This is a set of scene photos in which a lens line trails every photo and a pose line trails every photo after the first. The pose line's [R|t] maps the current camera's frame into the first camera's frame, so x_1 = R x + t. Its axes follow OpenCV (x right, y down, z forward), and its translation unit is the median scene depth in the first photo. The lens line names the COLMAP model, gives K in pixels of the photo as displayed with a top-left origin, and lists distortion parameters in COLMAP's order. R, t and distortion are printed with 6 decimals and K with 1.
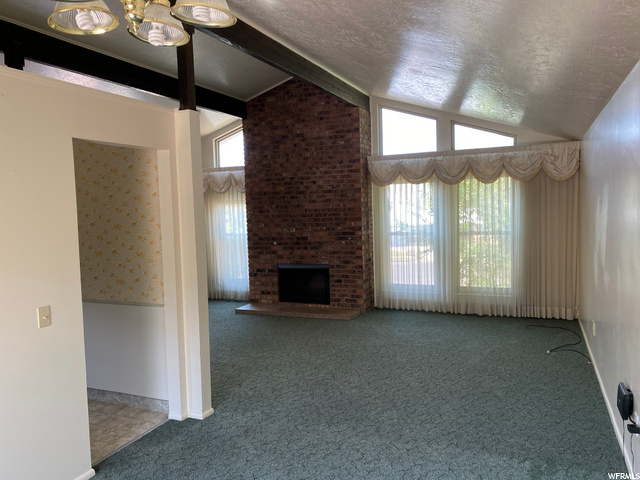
lens RADIAL K [[487.0, 0, 320.5], [0, 487.0, 238.4], [0, 0, 1]] dist [0.003440, 0.012933]
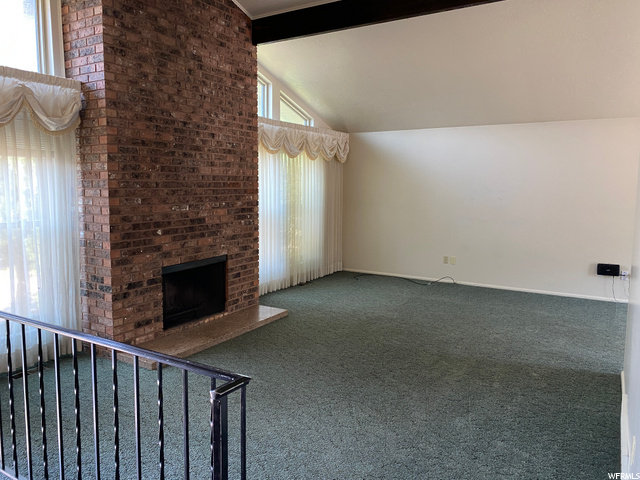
lens RADIAL K [[487.0, 0, 318.5], [0, 487.0, 238.8], [0, 0, 1]] dist [0.003440, 0.012933]
pose [[0.133821, -0.072521, 0.988348, -0.655085], [0.071847, 0.995404, 0.063310, -0.005235], [-0.988398, 0.062538, 0.138417, 0.754425]]
